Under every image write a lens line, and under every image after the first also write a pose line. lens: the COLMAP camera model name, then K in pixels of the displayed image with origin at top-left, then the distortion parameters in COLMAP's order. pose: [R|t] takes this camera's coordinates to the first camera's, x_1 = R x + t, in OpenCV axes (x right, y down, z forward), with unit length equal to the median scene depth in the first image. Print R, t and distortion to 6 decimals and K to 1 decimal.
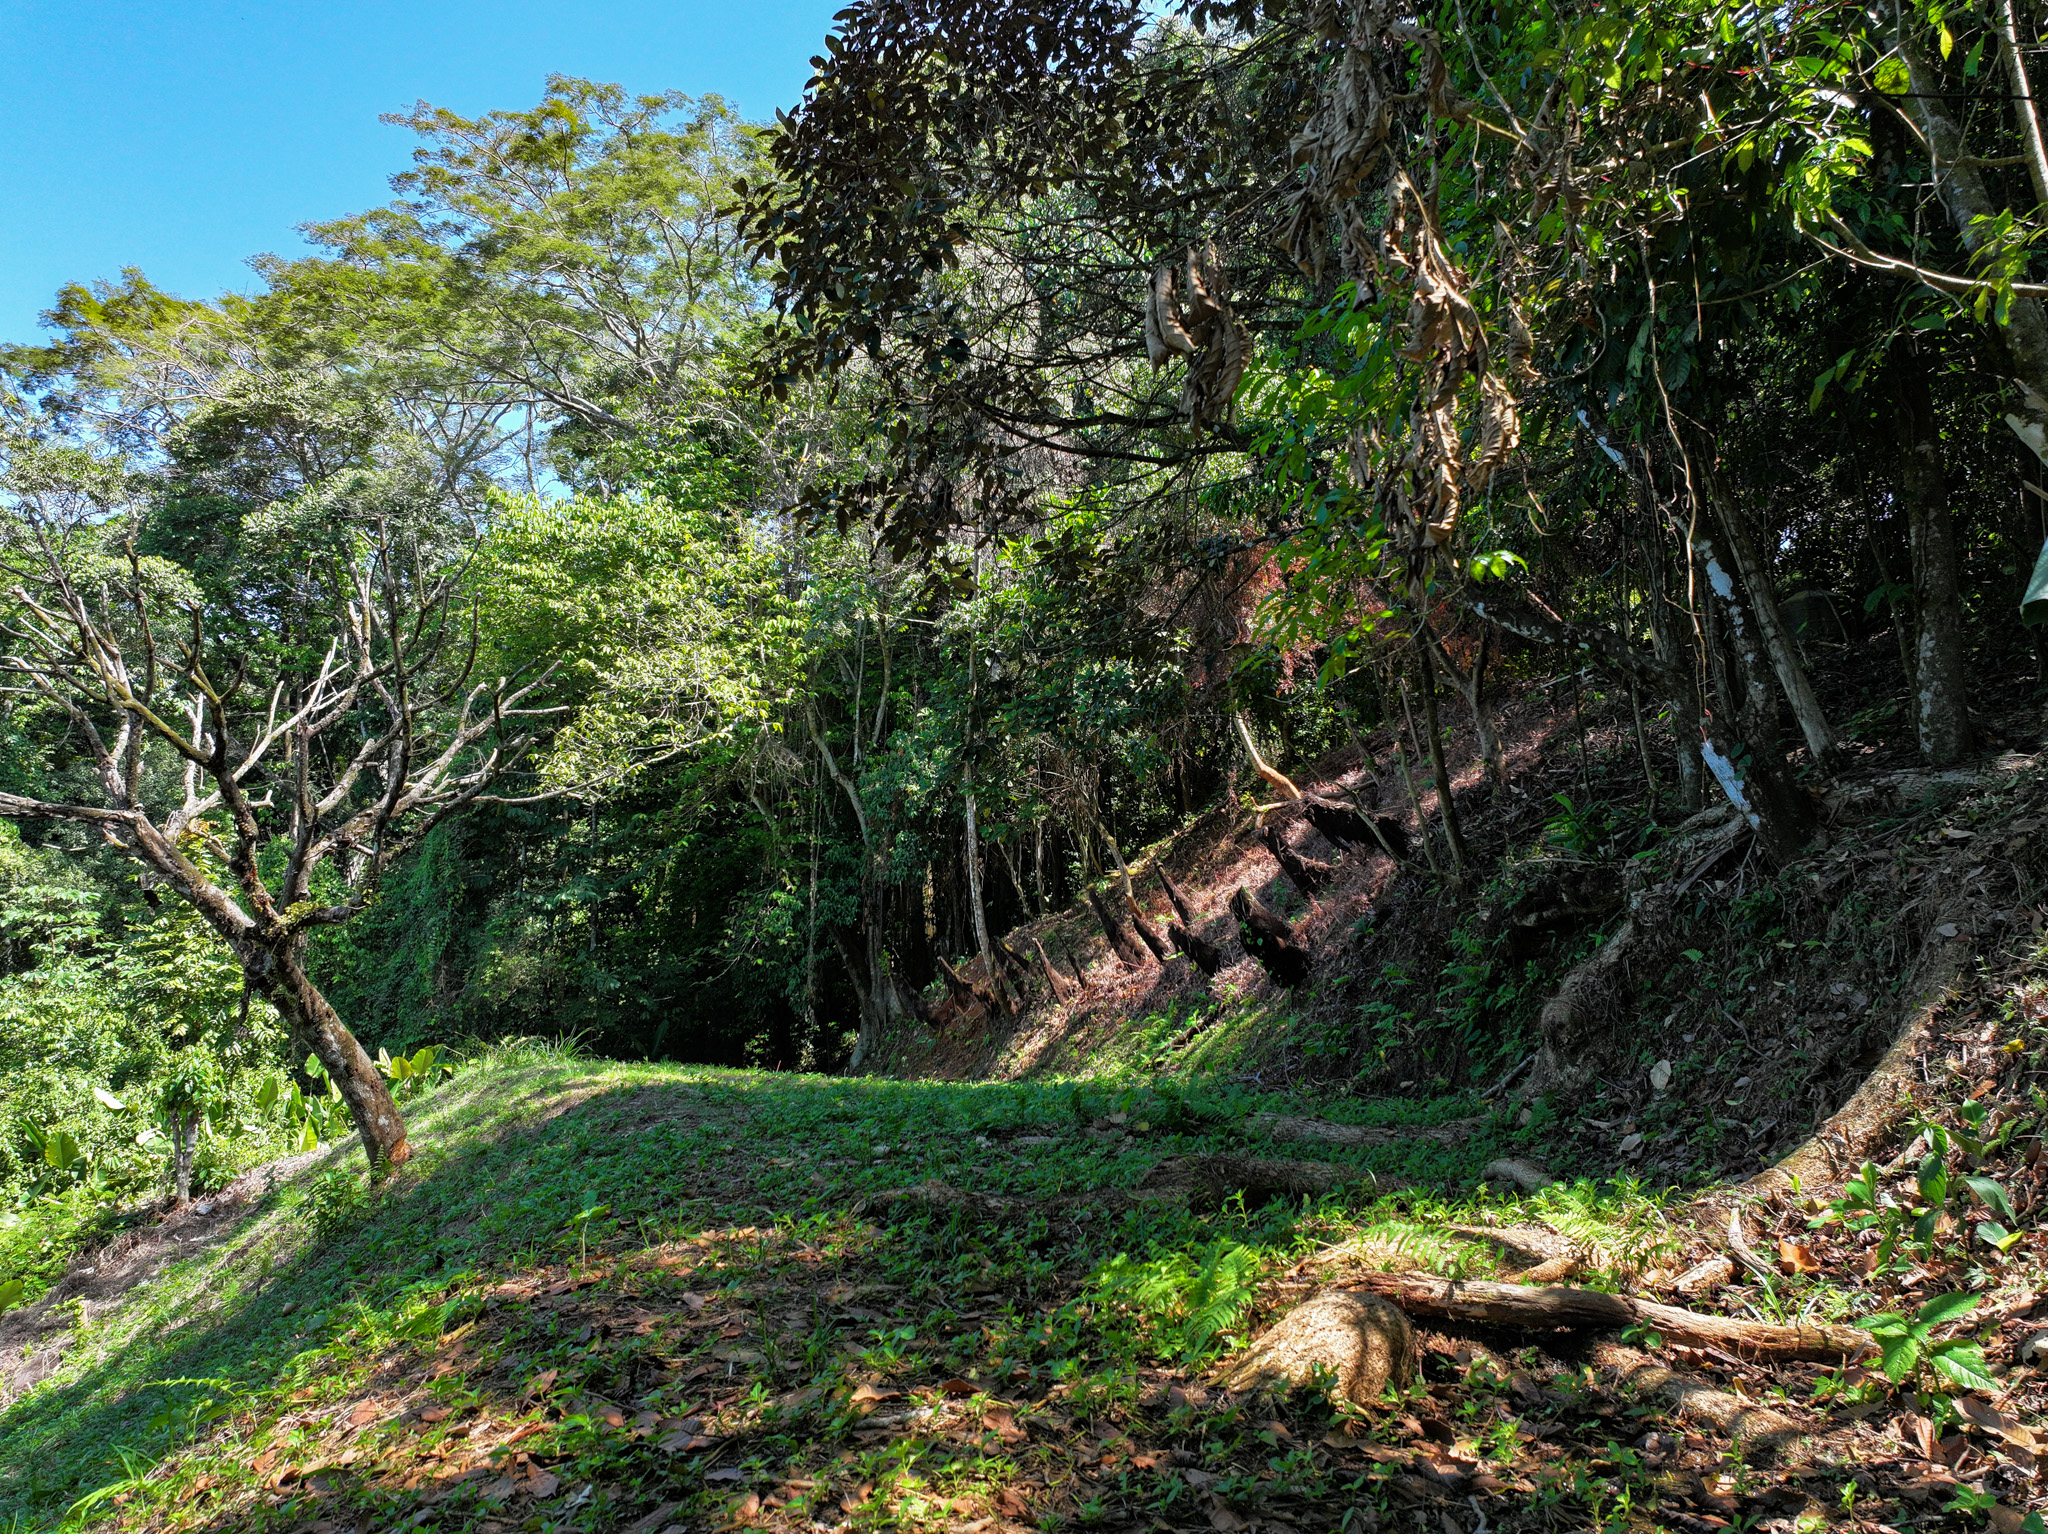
lens RADIAL K [[1434.8, 0, 1029.5], [0, 1434.8, 762.6], [0, 0, 1]] dist [0.004759, 0.007005]
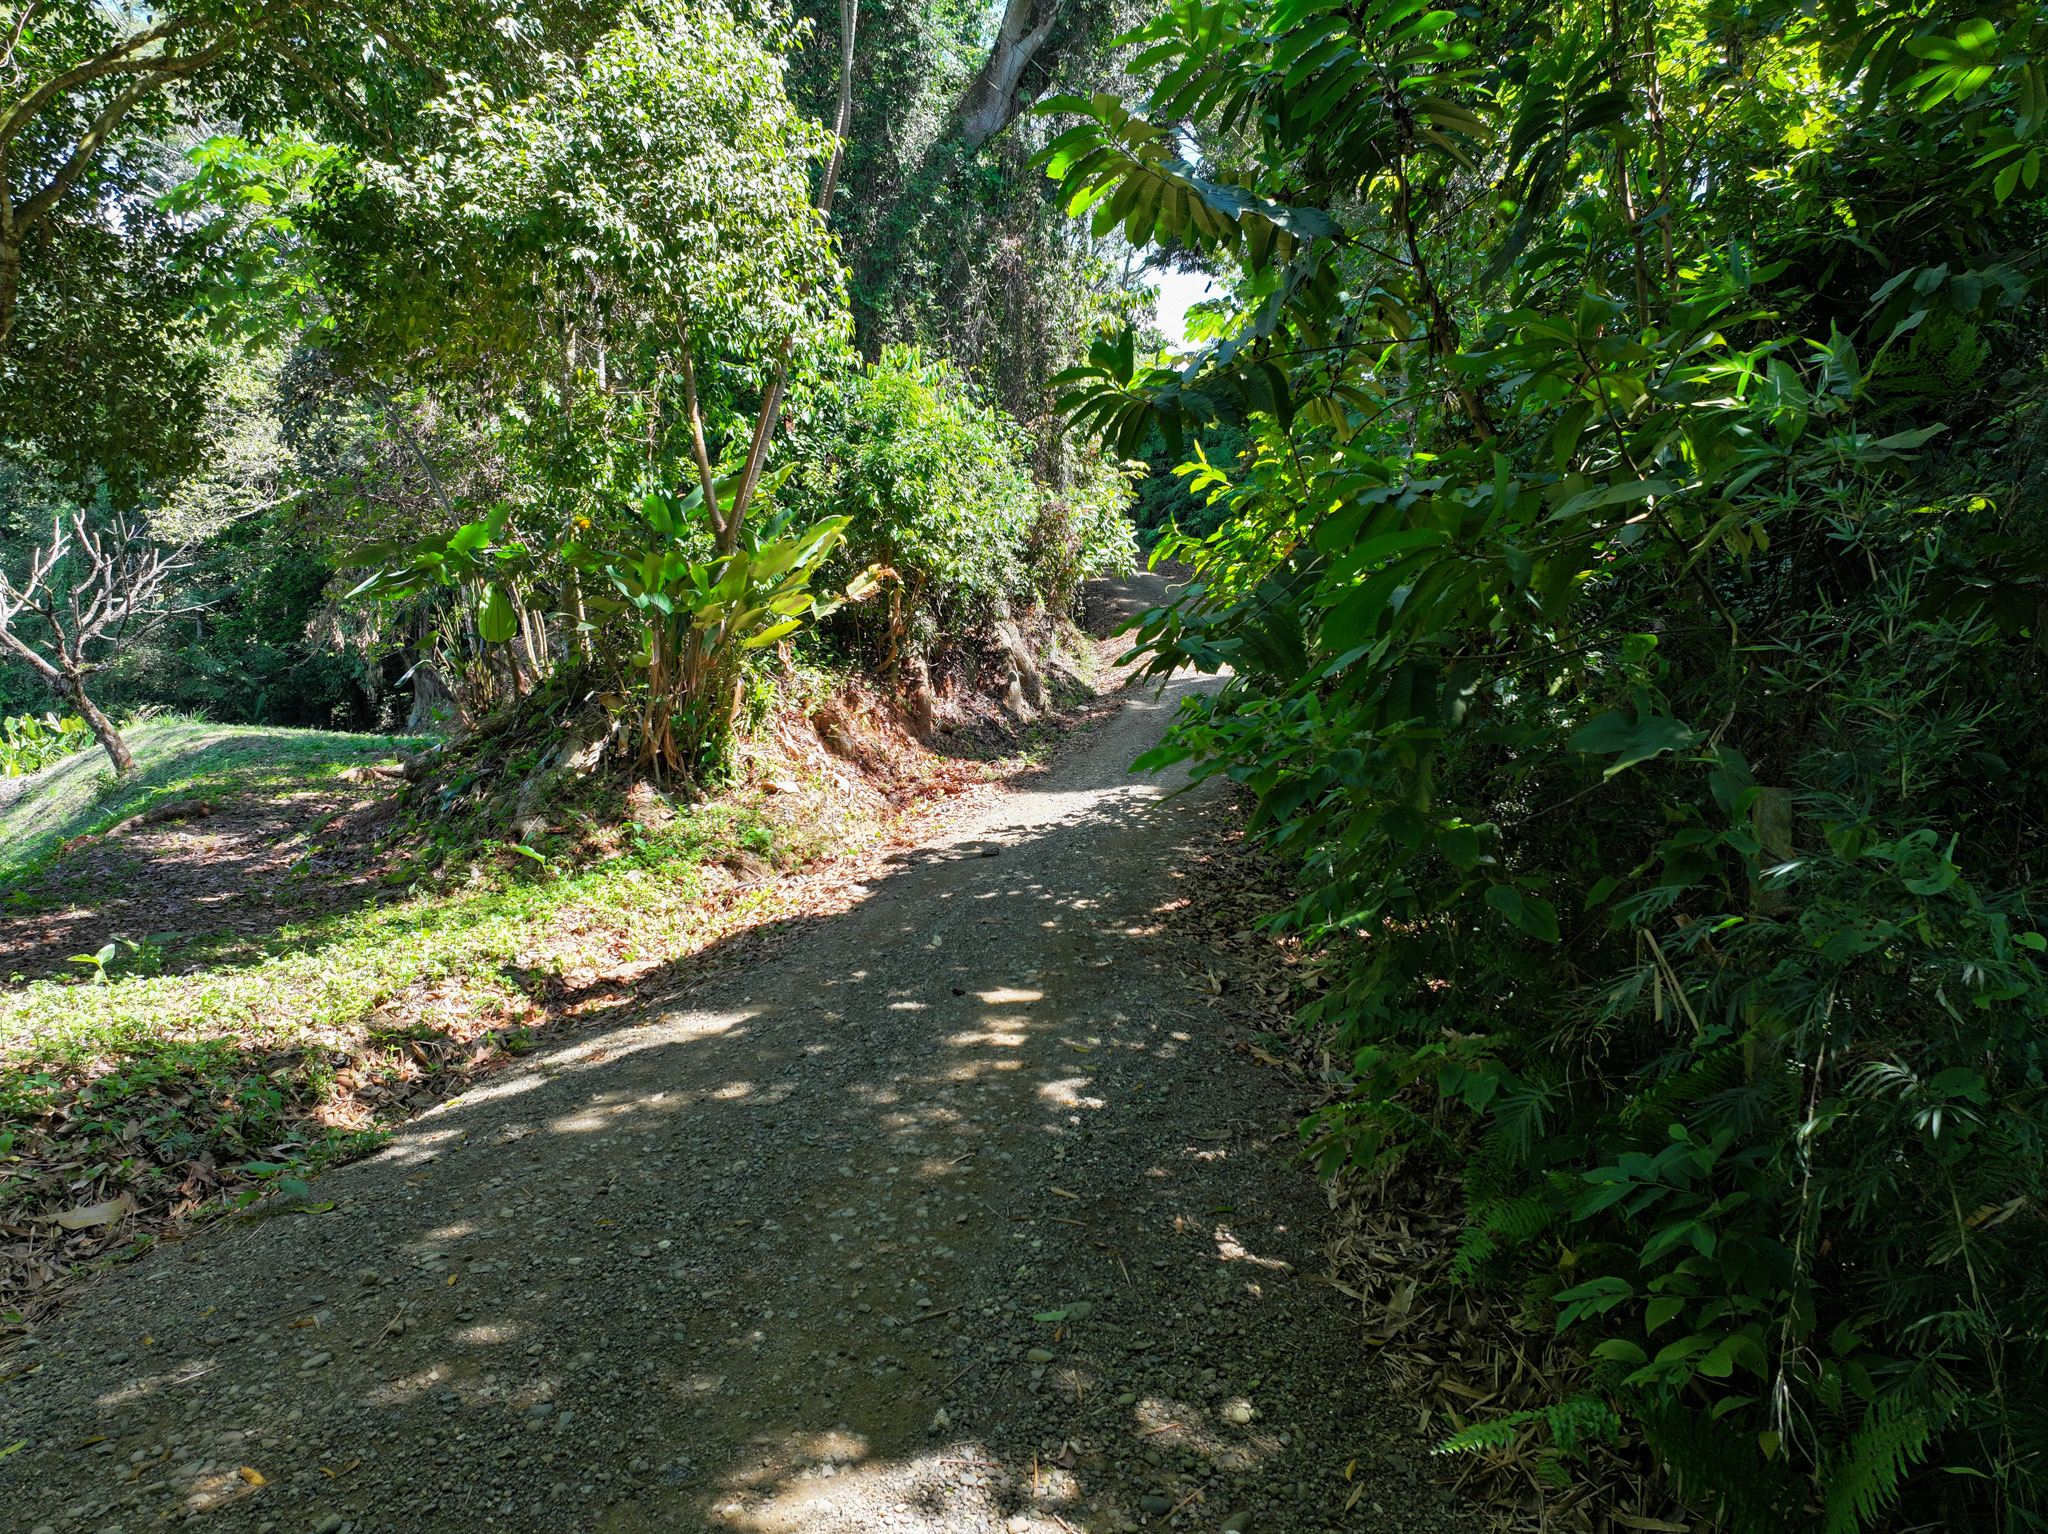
lens RADIAL K [[1434.8, 0, 1029.5], [0, 1434.8, 762.6], [0, 0, 1]] dist [0.004759, 0.007005]
pose [[0.972108, 0.000634, 0.234534, 0.197806], [-0.055054, 0.972673, 0.225560, -0.153600], [-0.227982, -0.232180, 0.945577, -0.699228]]
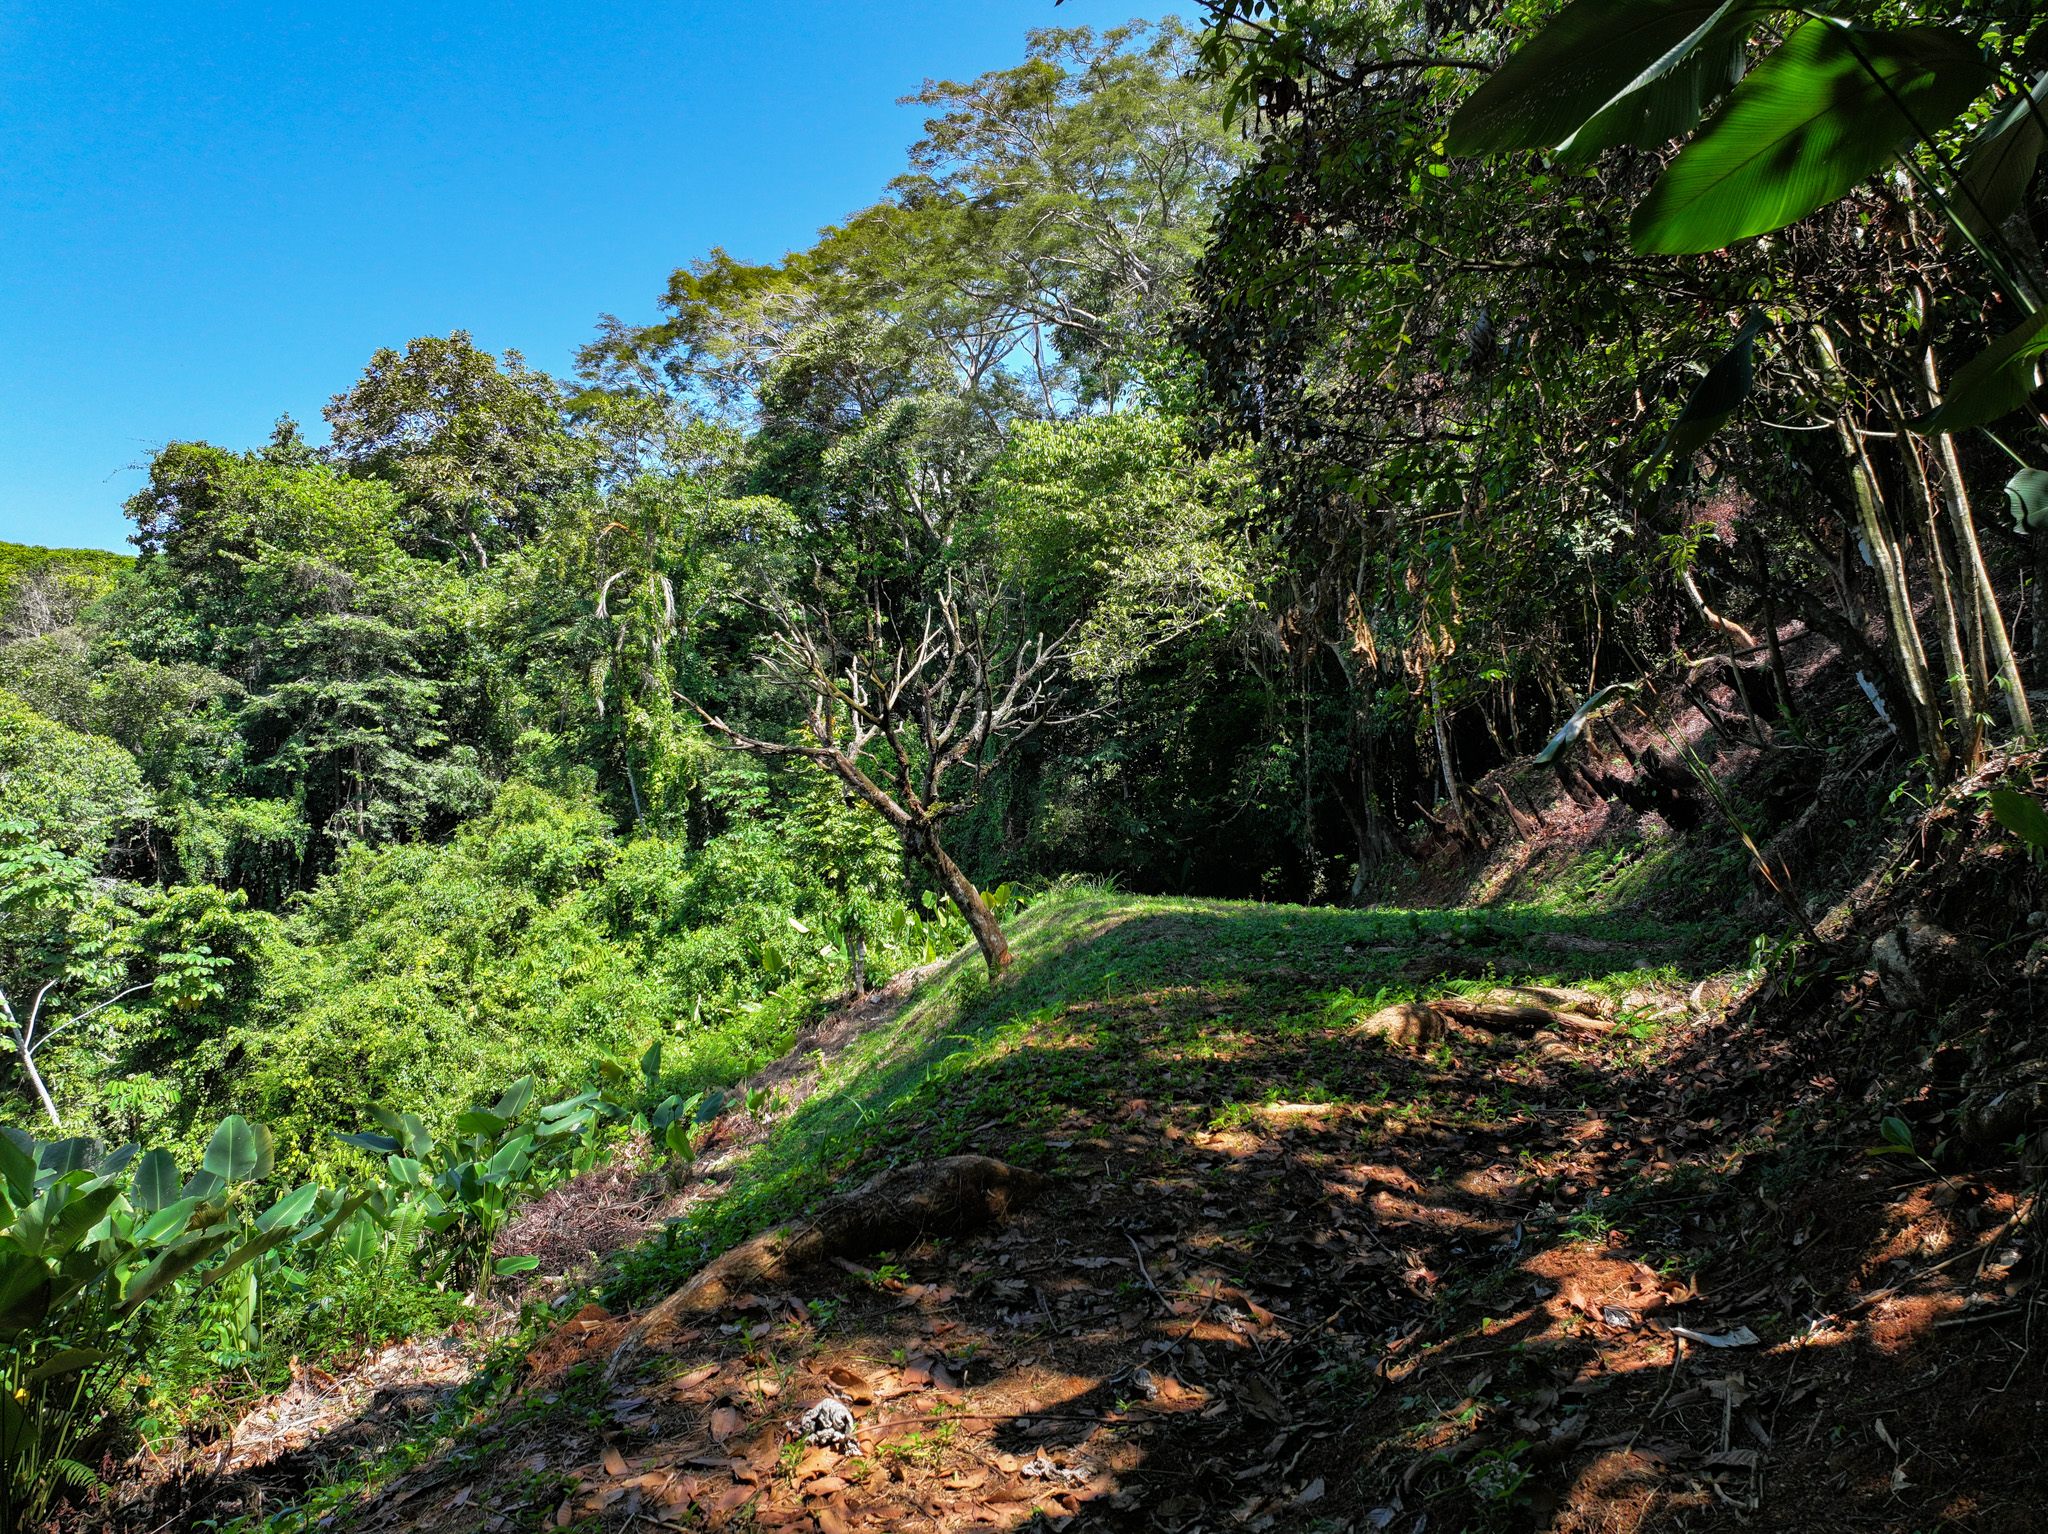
lens RADIAL K [[1434.8, 0, 1029.5], [0, 1434.8, 762.6], [0, 0, 1]] dist [0.004759, 0.007005]
pose [[0.933834, -0.042769, -0.355140, 0.060954], [0.084508, 0.991100, 0.102856, -0.040128], [0.347580, -0.126062, 0.929137, -0.170358]]
